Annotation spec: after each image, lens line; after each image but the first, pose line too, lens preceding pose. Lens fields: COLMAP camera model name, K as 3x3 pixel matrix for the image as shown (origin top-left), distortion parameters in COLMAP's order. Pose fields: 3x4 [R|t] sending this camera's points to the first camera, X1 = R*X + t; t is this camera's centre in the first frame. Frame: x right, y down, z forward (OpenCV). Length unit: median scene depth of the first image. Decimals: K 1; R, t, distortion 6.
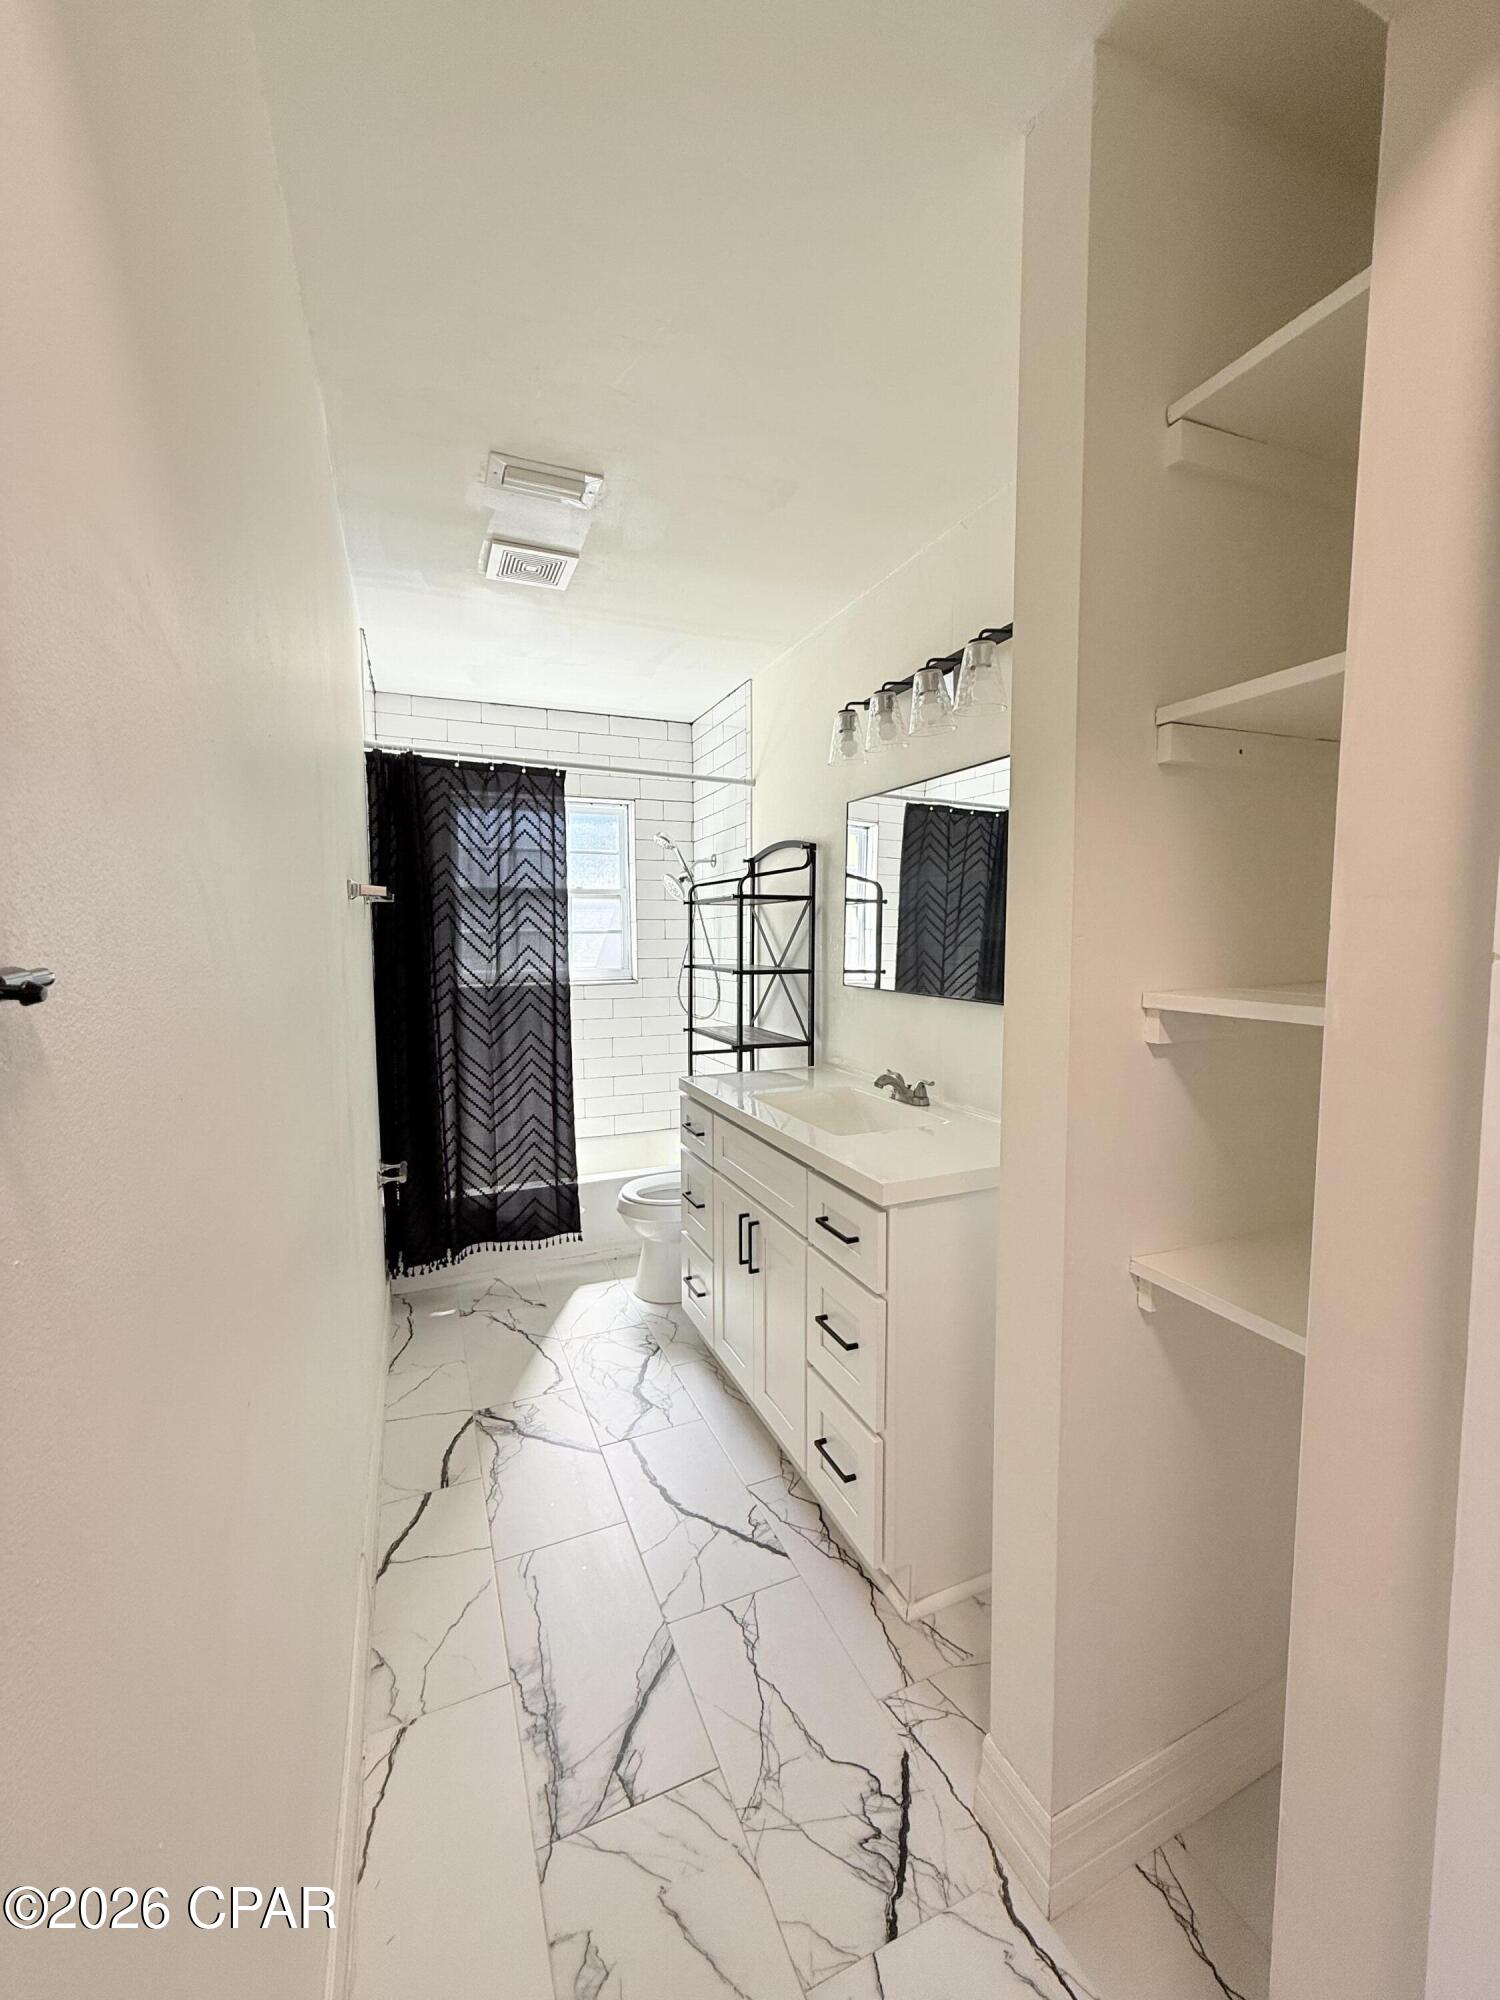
lens RADIAL K [[796.1, 0, 752.0], [0, 796.1, 999.7], [0, 0, 1]] dist [-0.000140, -0.000722]
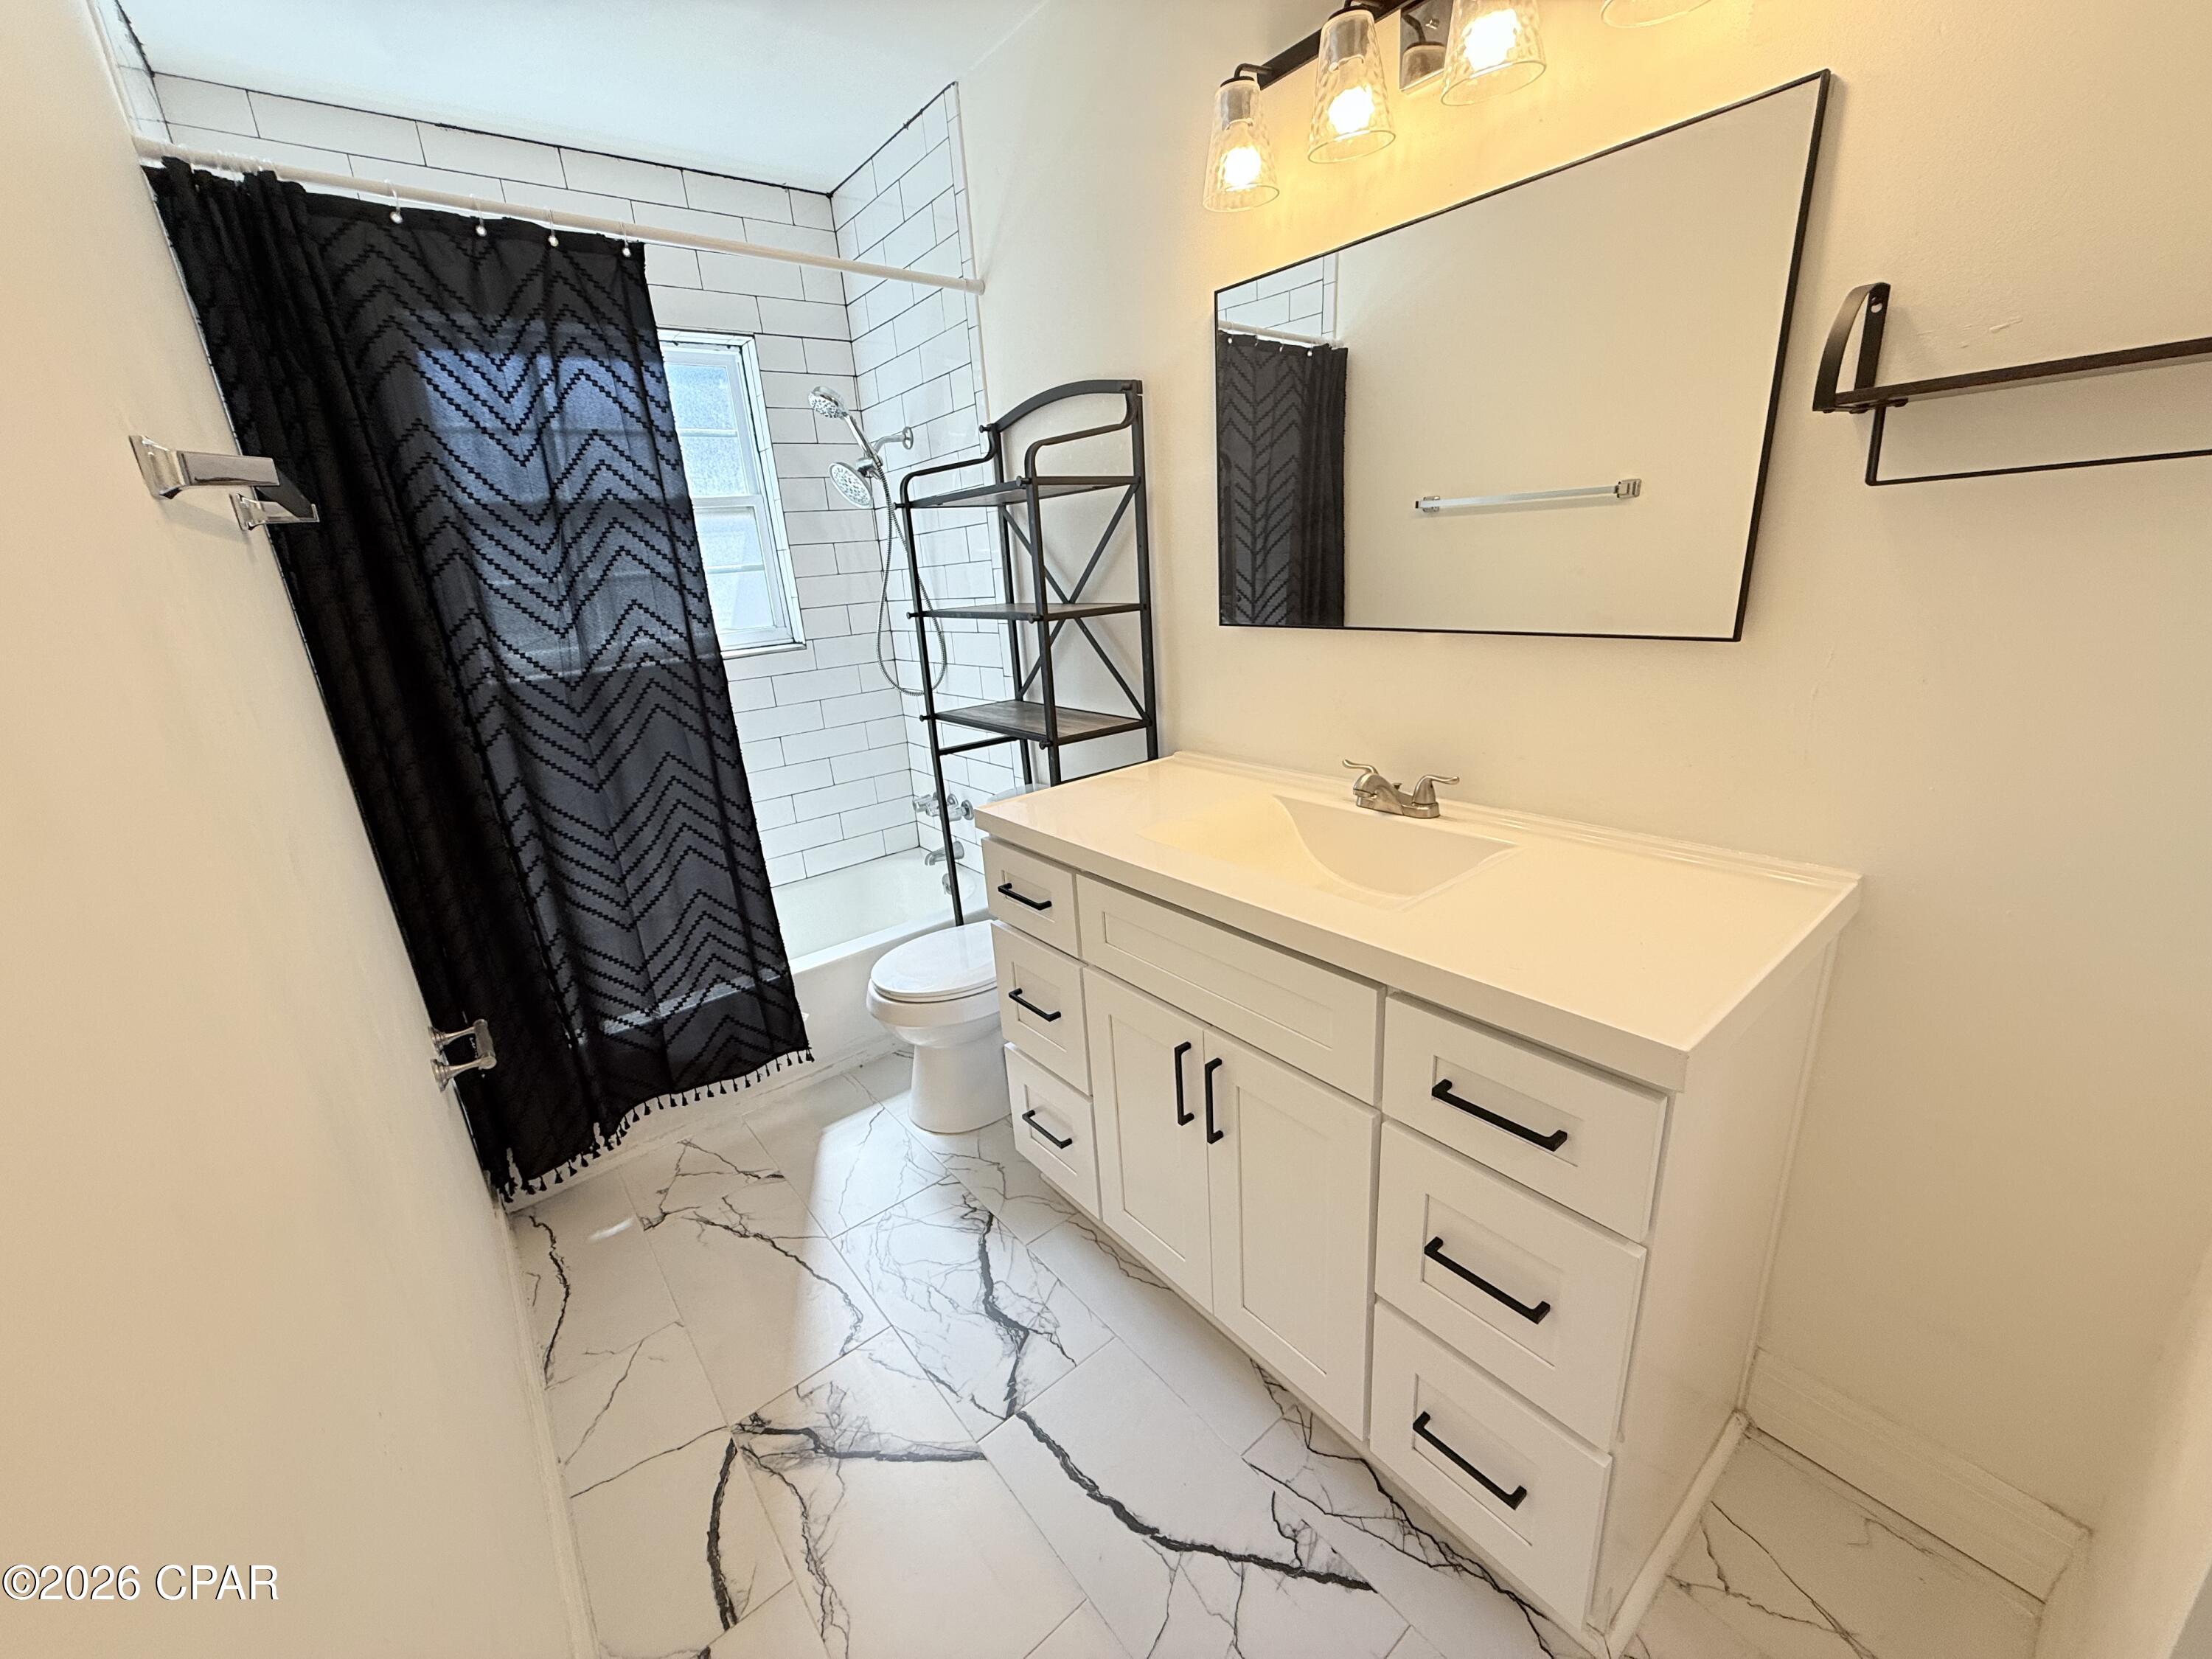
lens RADIAL K [[880.5, 0, 1108.3], [0, 880.5, 827.8], [0, 0, 1]] dist [-0.000140, -0.000722]
pose [[0.960477, -0.142252, 0.239266, -0.136050], [0.087486, 0.970268, 0.225667, -0.024281], [-0.264254, -0.195815, 0.944365, 0.312138]]
